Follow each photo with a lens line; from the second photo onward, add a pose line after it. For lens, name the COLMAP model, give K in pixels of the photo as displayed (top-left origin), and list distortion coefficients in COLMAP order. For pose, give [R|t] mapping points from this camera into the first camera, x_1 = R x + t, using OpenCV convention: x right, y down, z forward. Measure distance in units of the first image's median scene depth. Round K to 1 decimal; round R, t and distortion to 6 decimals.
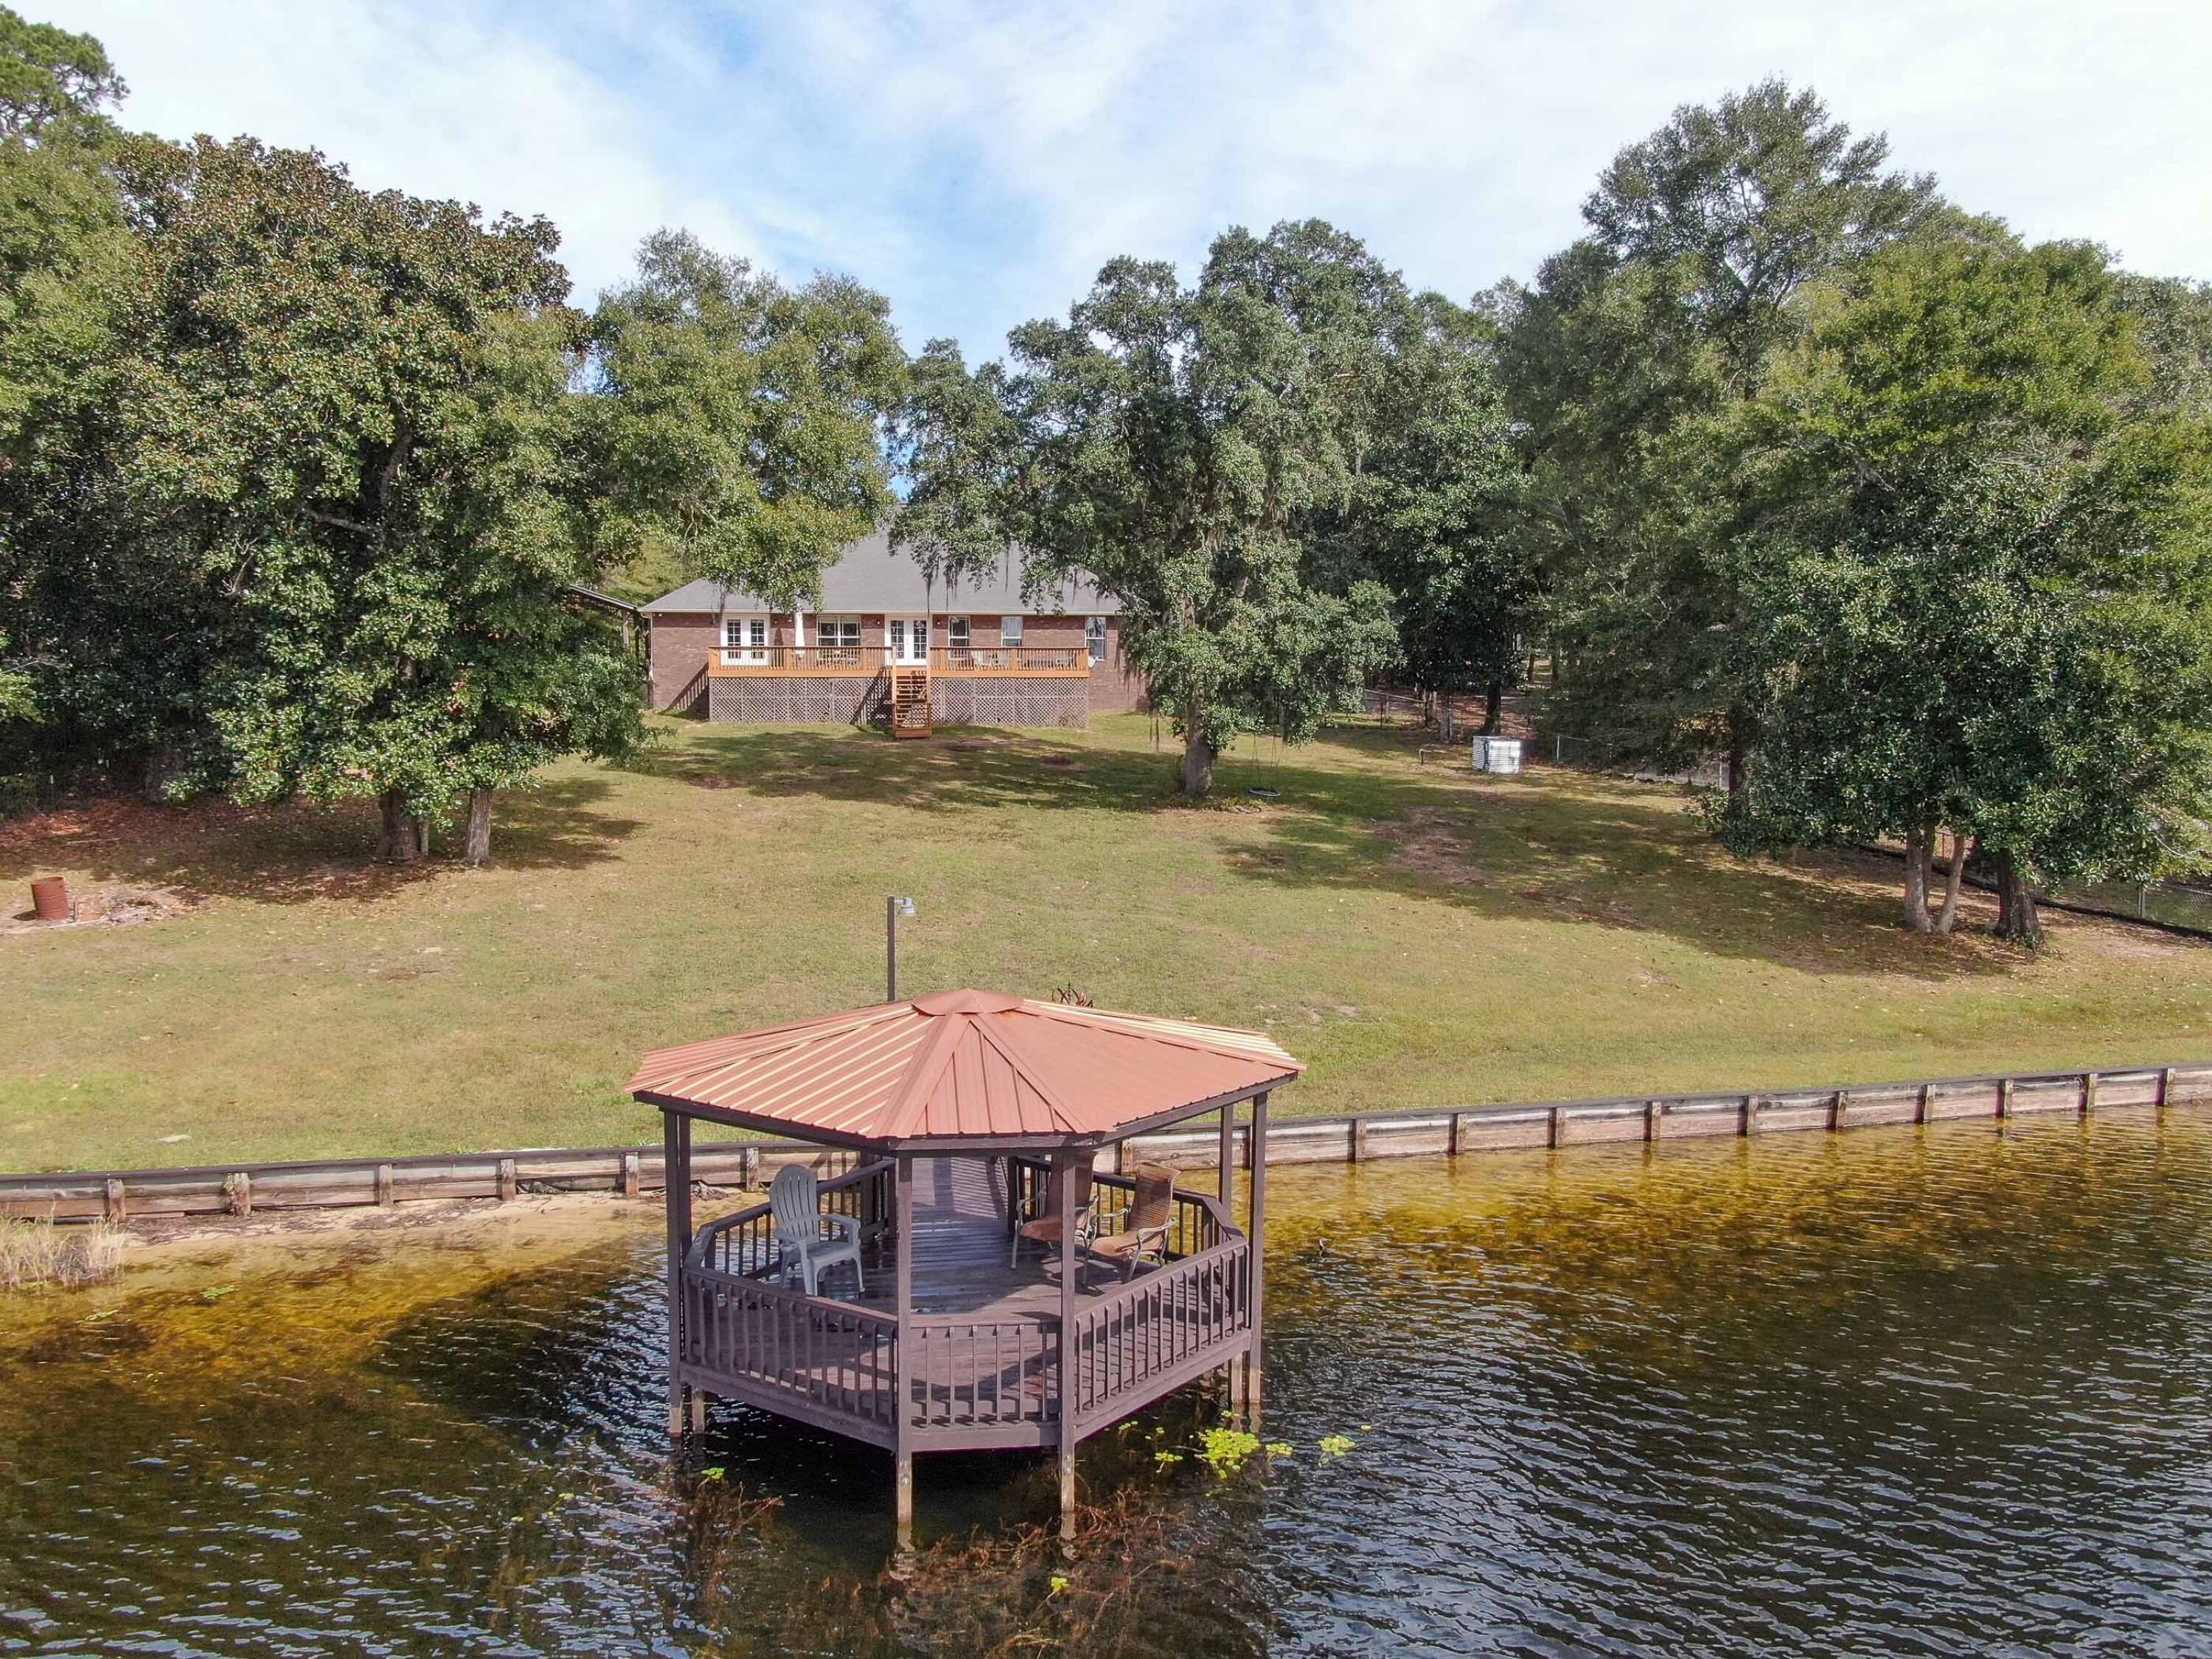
lens RADIAL K [[1626.6, 0, 1106.0], [0, 1626.6, 829.5], [0, 0, 1]] dist [-0.021044, 0.001803]
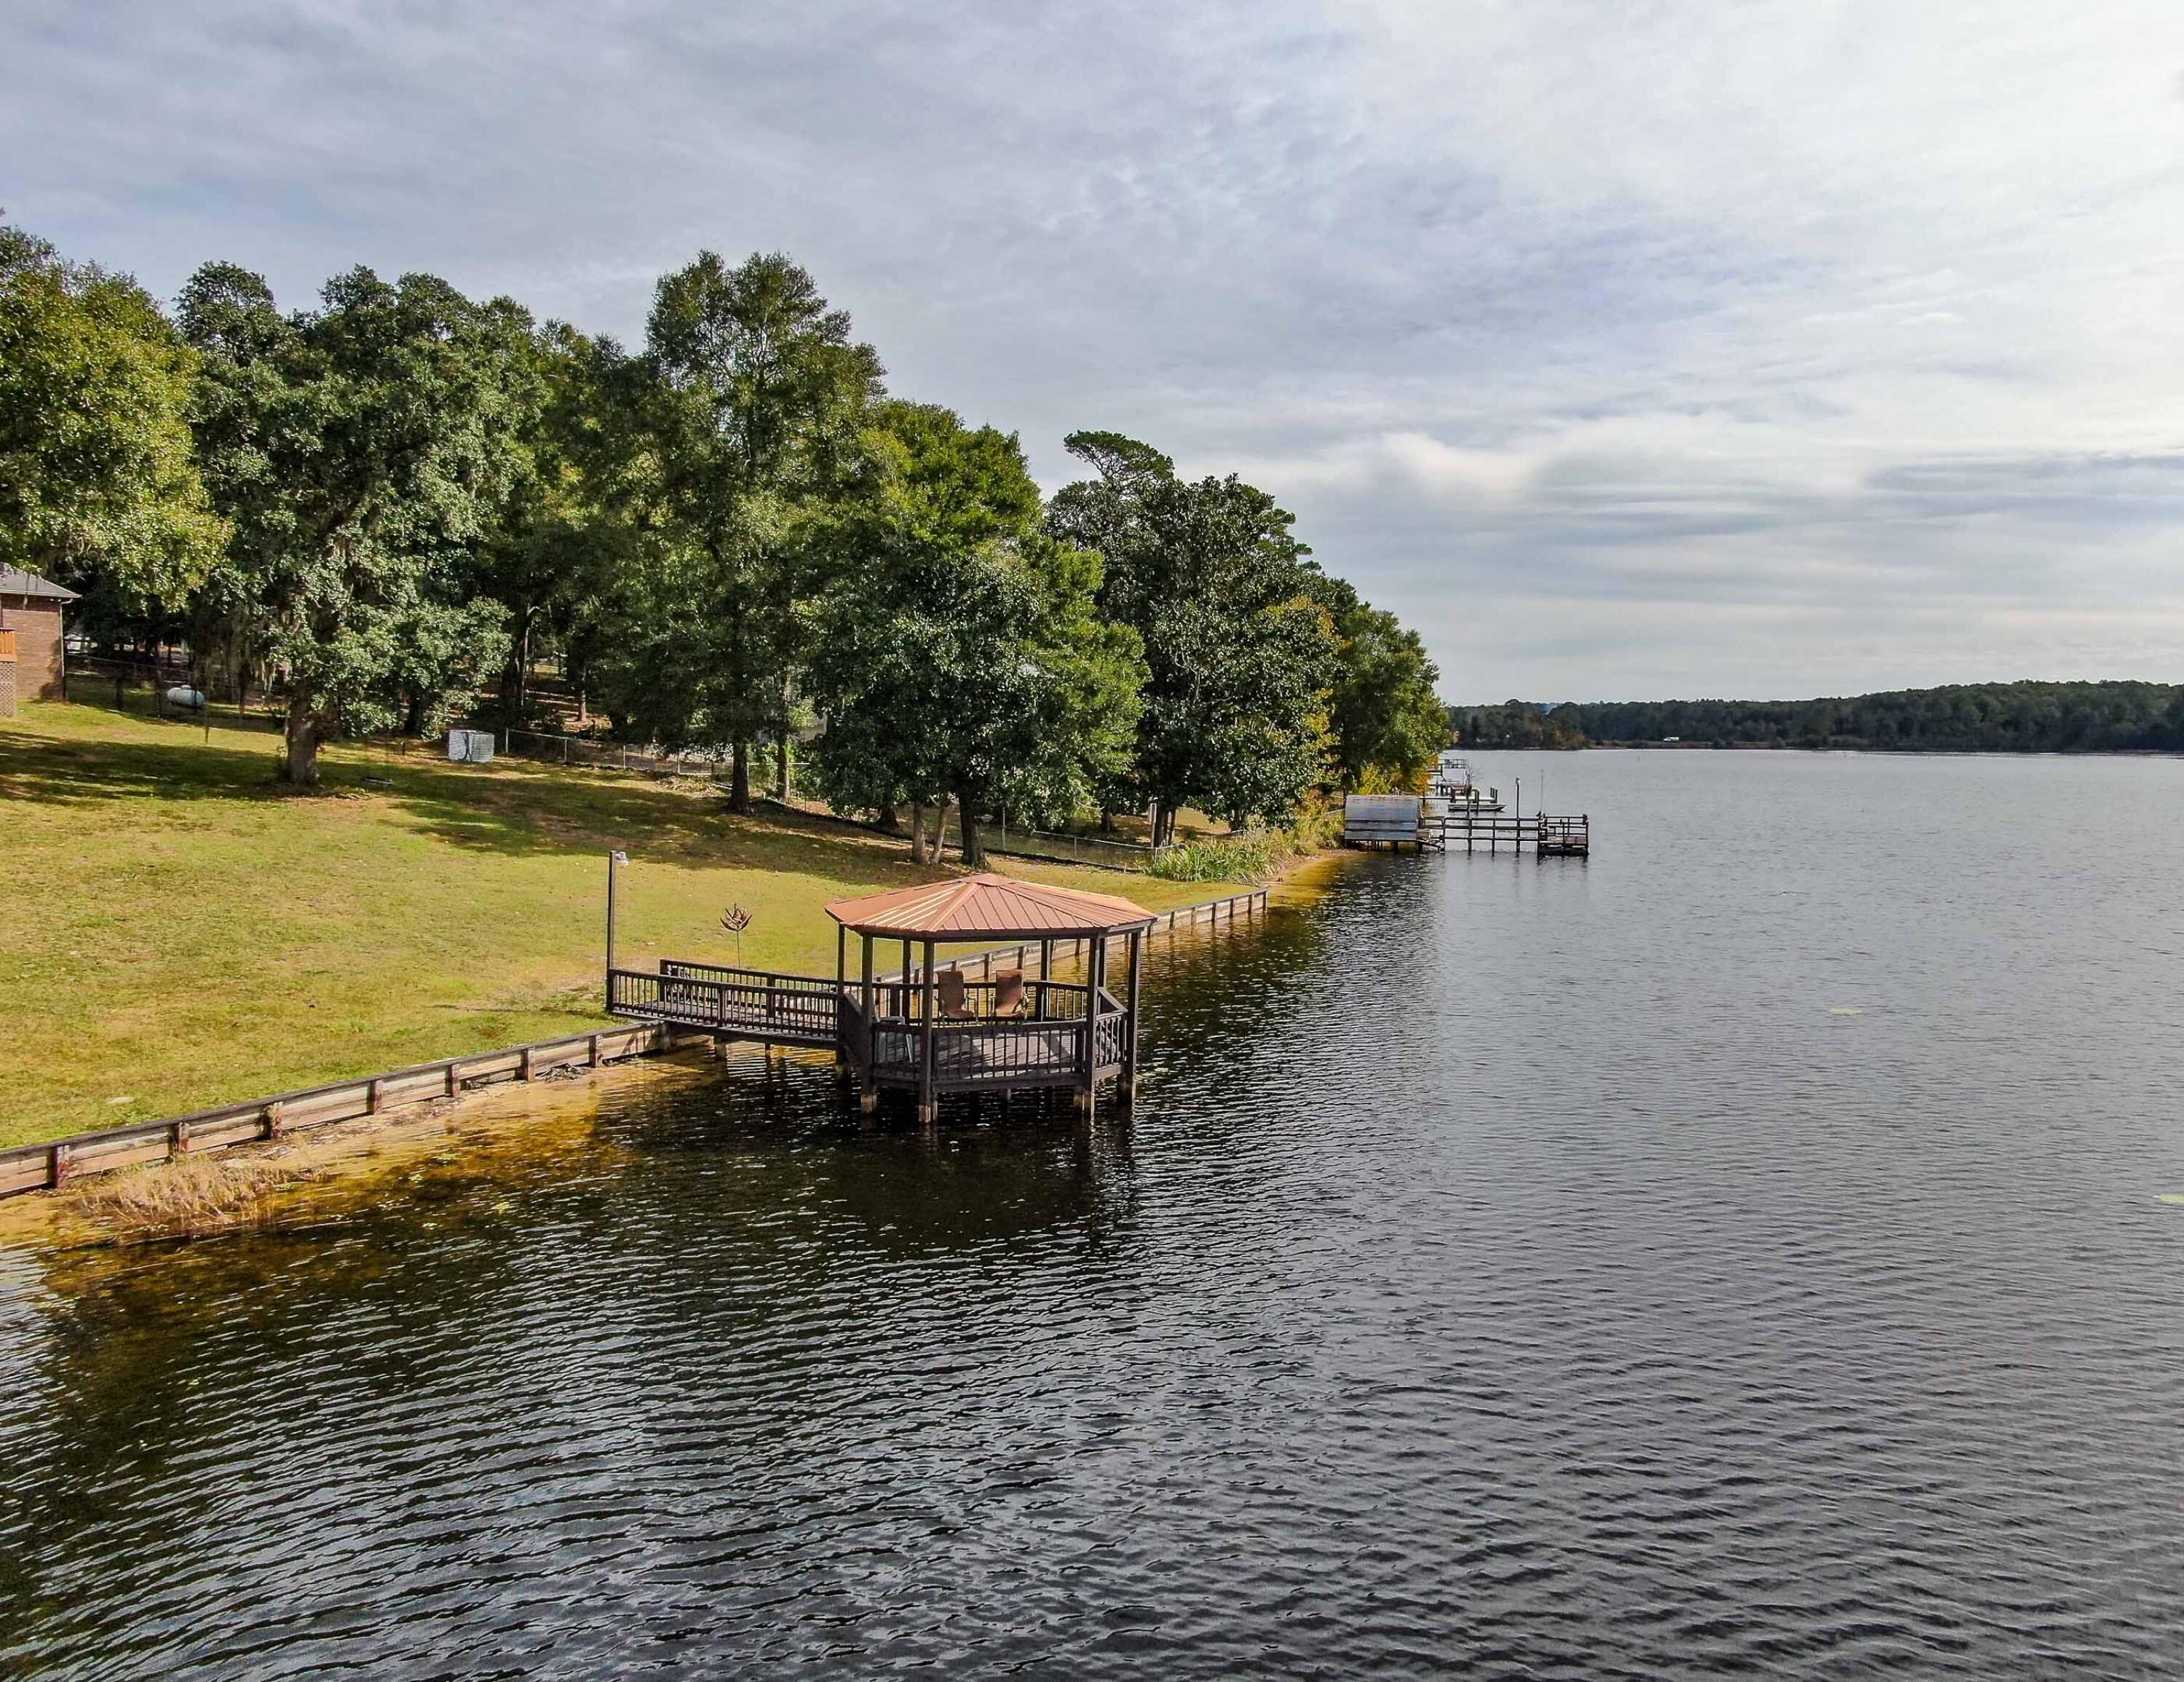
lens RADIAL K [[1707.4, 0, 1092.0], [0, 1707.4, 841.0], [0, 0, 1]] dist [-0.004733, -0.000706]
pose [[0.644881, -0.040687, 0.763199, -0.632417], [0.029572, 0.999163, 0.028279, 0.000551], [-0.763710, 0.004333, 0.645545, -0.160349]]
